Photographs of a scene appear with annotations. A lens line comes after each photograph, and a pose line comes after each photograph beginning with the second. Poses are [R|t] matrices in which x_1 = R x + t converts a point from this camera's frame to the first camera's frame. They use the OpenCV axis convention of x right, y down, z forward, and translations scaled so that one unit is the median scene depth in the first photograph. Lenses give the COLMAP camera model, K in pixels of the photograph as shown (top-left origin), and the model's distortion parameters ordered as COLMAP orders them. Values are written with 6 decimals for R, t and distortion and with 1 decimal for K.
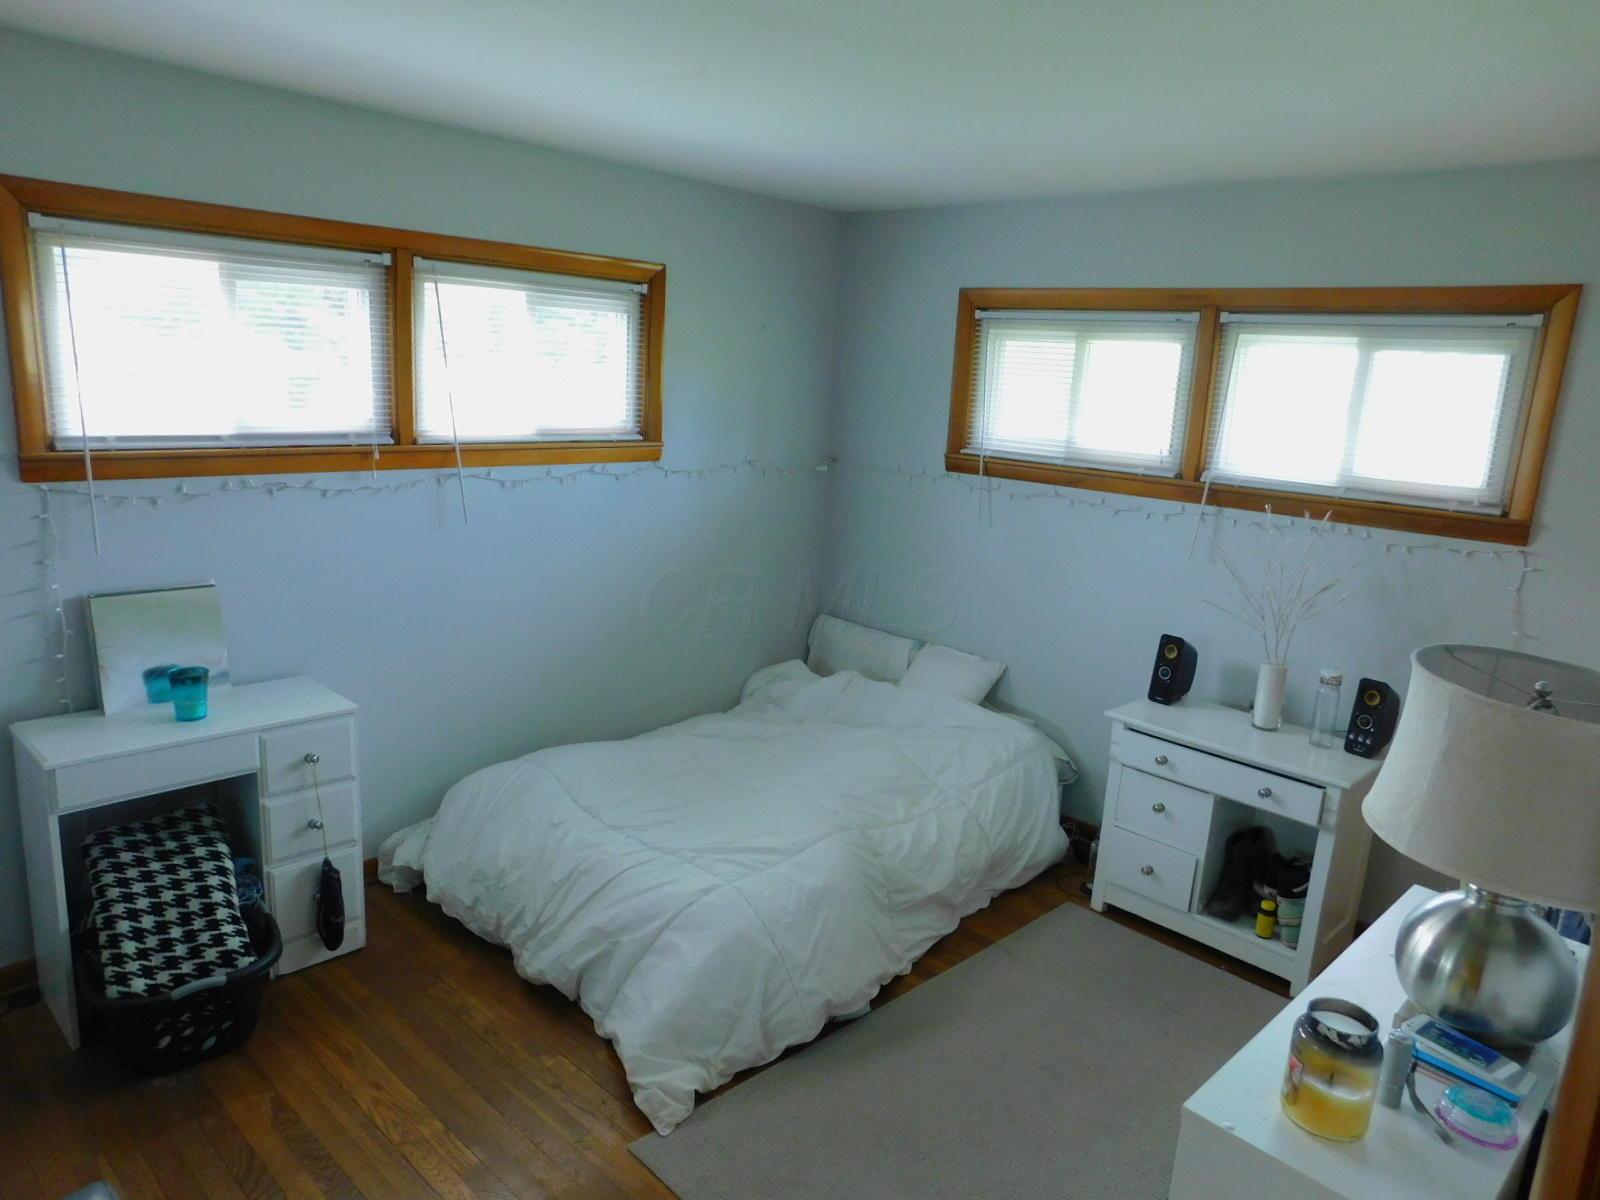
lens RADIAL K [[1062.4, 0, 789.1], [0, 1062.4, 599.7], [0, 0, 1]] dist [-0.057897, 0.043514]
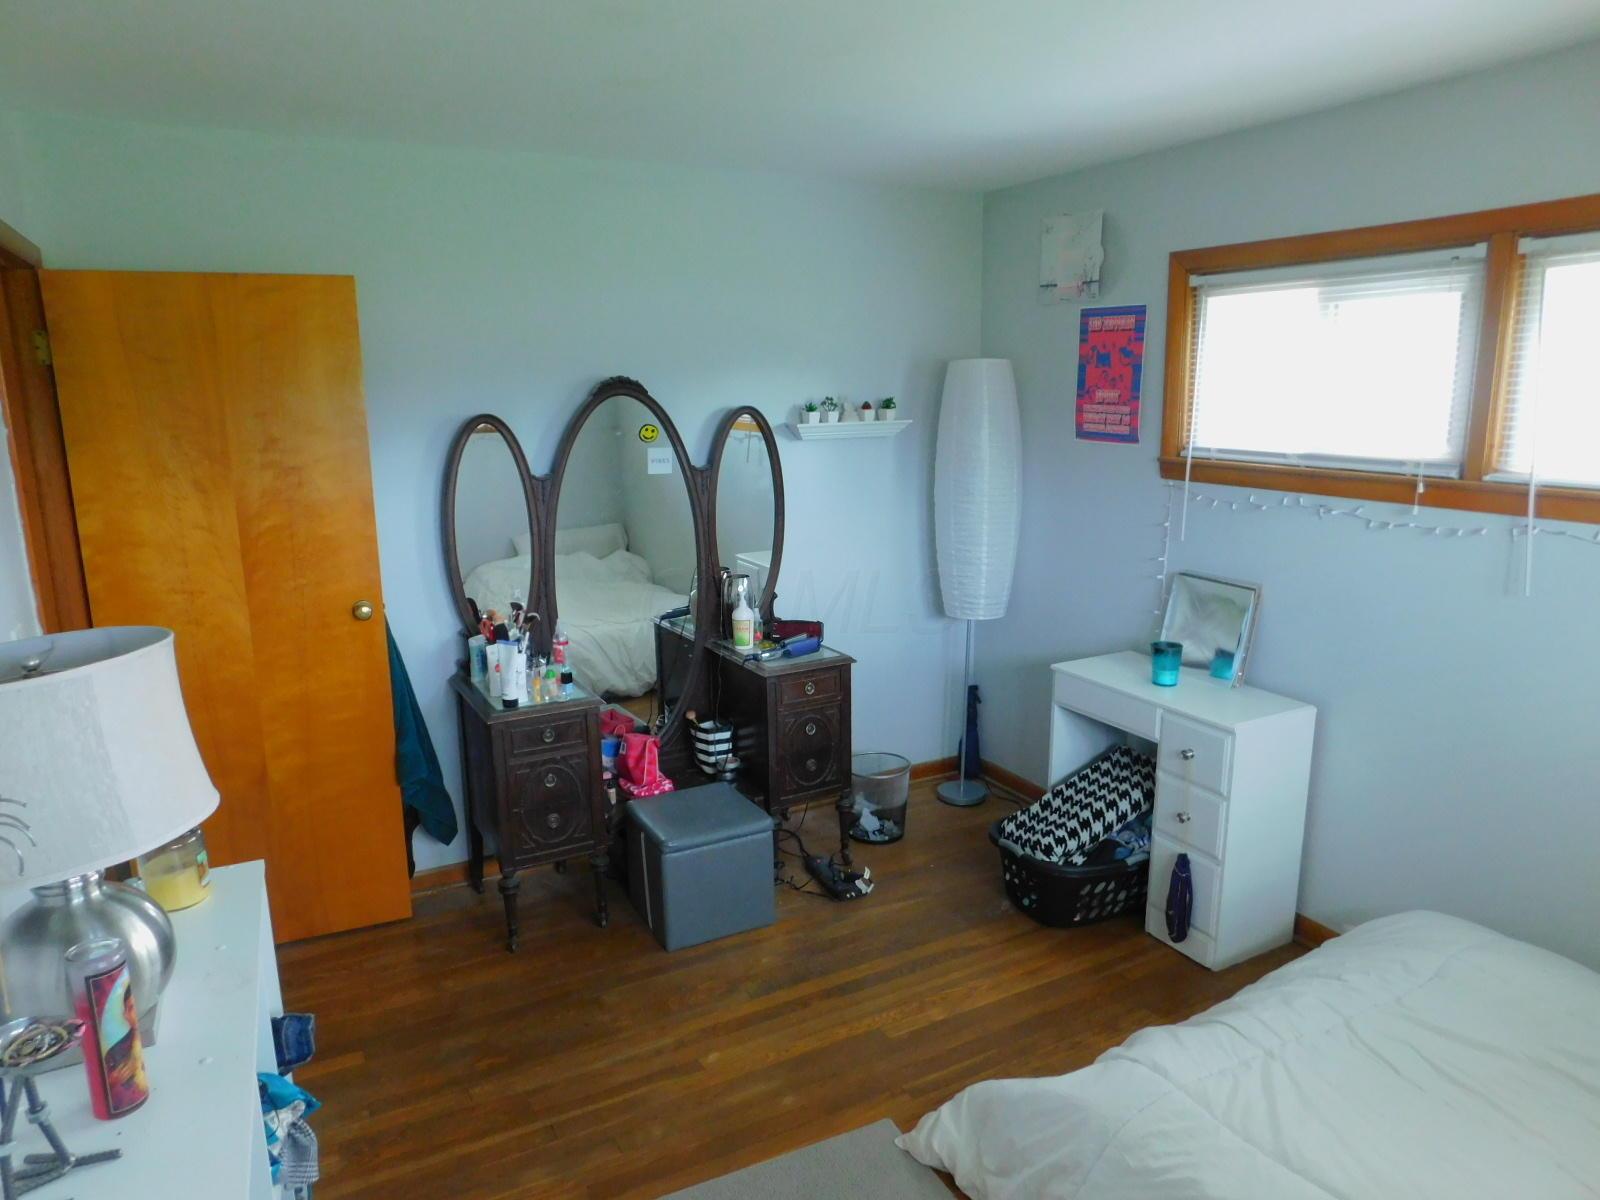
lens RADIAL K [[1062.4, 0, 789.1], [0, 1062.4, 599.7], [0, 0, 1]] dist [-0.057897, 0.043514]
pose [[-0.299296, 0.148900, -0.942470, 0.643009], [-0.211044, 0.952954, 0.217576, -0.143084], [0.930528, 0.264022, -0.253791, 0.853520]]
